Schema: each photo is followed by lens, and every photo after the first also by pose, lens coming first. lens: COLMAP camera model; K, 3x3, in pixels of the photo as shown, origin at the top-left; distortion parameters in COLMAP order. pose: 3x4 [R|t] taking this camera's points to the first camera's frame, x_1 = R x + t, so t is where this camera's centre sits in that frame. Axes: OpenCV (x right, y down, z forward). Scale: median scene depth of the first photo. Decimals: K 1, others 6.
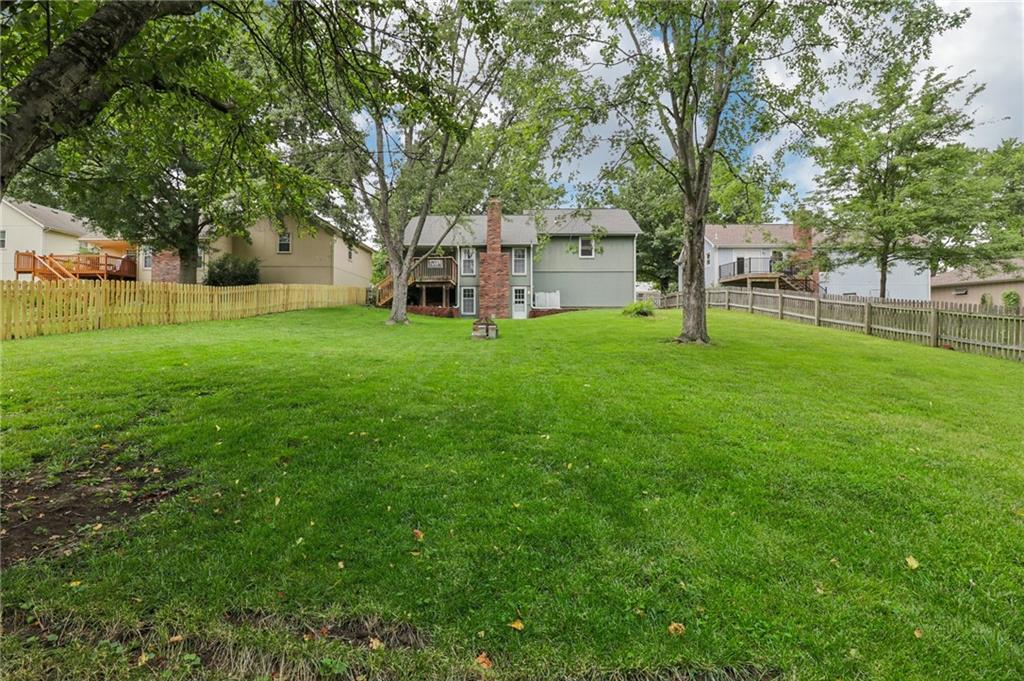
lens RADIAL K [[480.1, 0, 514.9], [0, 480.1, 333.1], [0, 0, 1]] dist [0.002861, -0.000057]
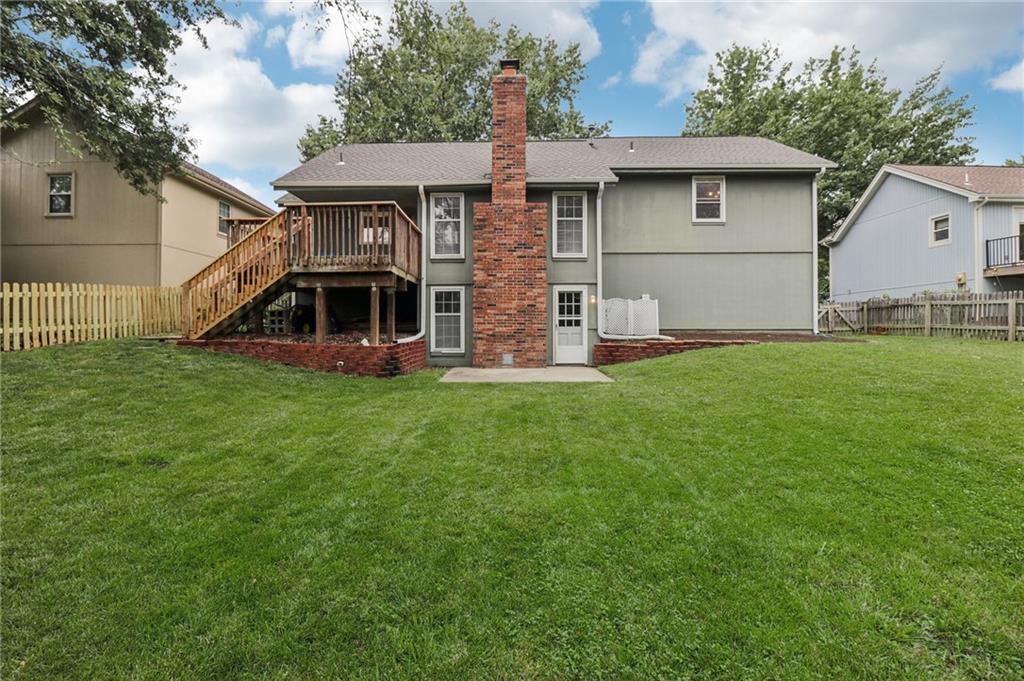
lens RADIAL K [[480.1, 0, 508.0], [0, 480.1, 335.9], [0, 0, 1]] dist [0.002861, -0.000057]
pose [[0.999958, -0.002618, -0.008821, -0.040584], [0.002639, 0.999994, 0.002393, -0.054392], [0.008814, -0.002416, 0.999958, 0.585150]]
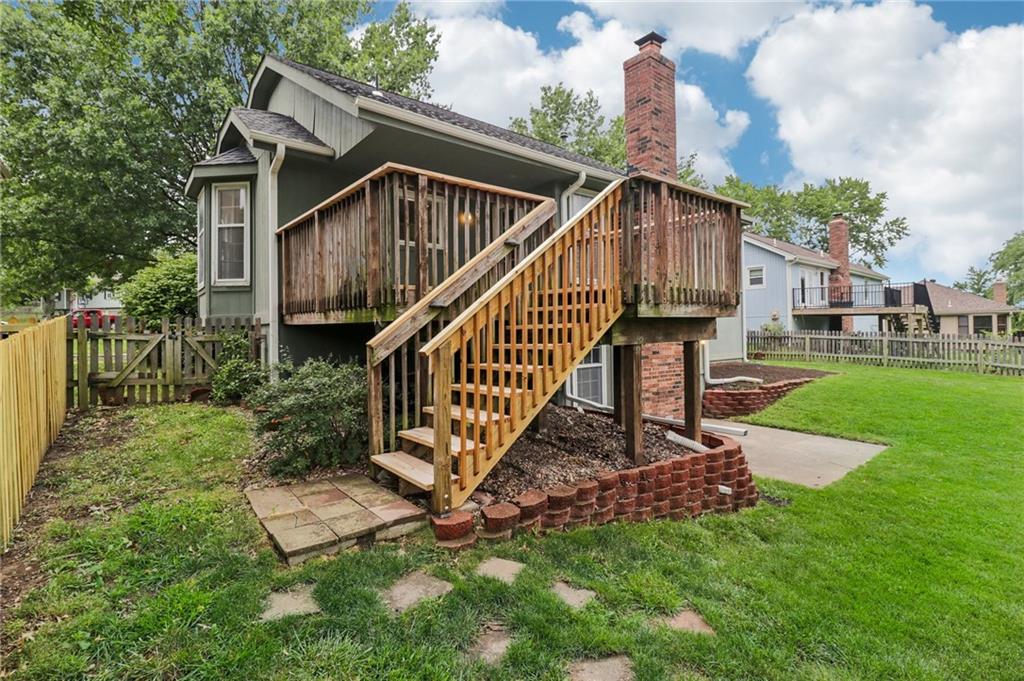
lens RADIAL K [[480.1, 0, 509.8], [0, 480.1, 334.1], [0, 0, 1]] dist [0.002861, -0.000057]
pose [[0.776951, -0.009978, 0.629482, -0.312870], [0.011999, 0.999927, 0.001040, -0.091668], [-0.629447, 0.006745, 0.777014, 0.810754]]
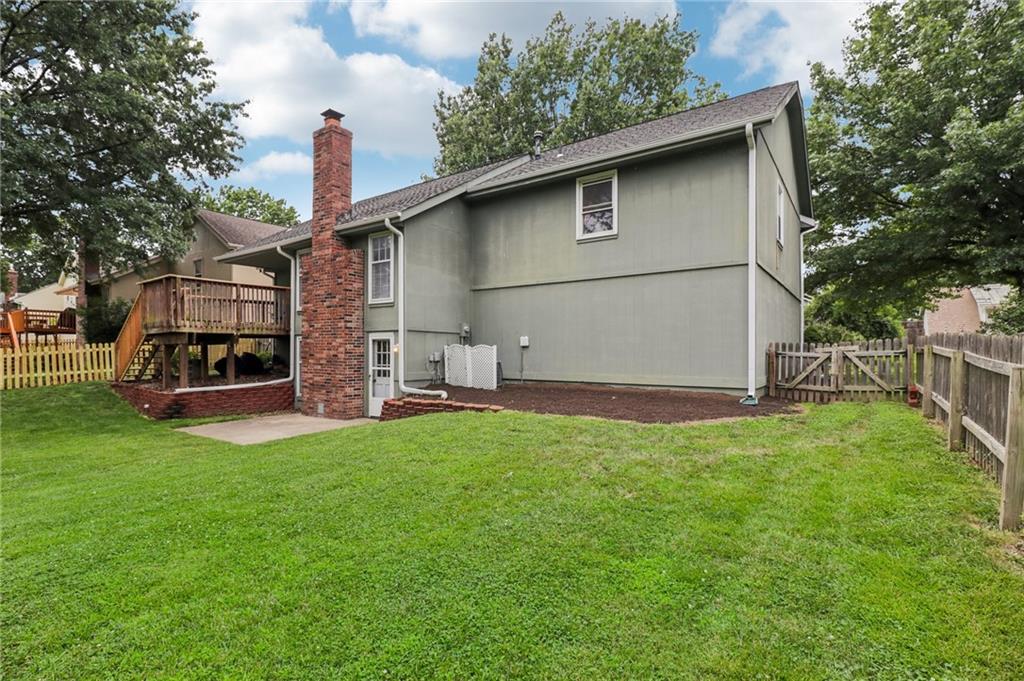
lens RADIAL K [[480.1, 0, 522.9], [0, 480.1, 365.0], [0, 0, 1]] dist [0.002861, -0.000057]
pose [[0.815227, 0.014901, -0.578950, 0.329104], [-0.007515, 0.999857, 0.015152, -0.078008], [0.579093, -0.008002, 0.815222, 0.752314]]
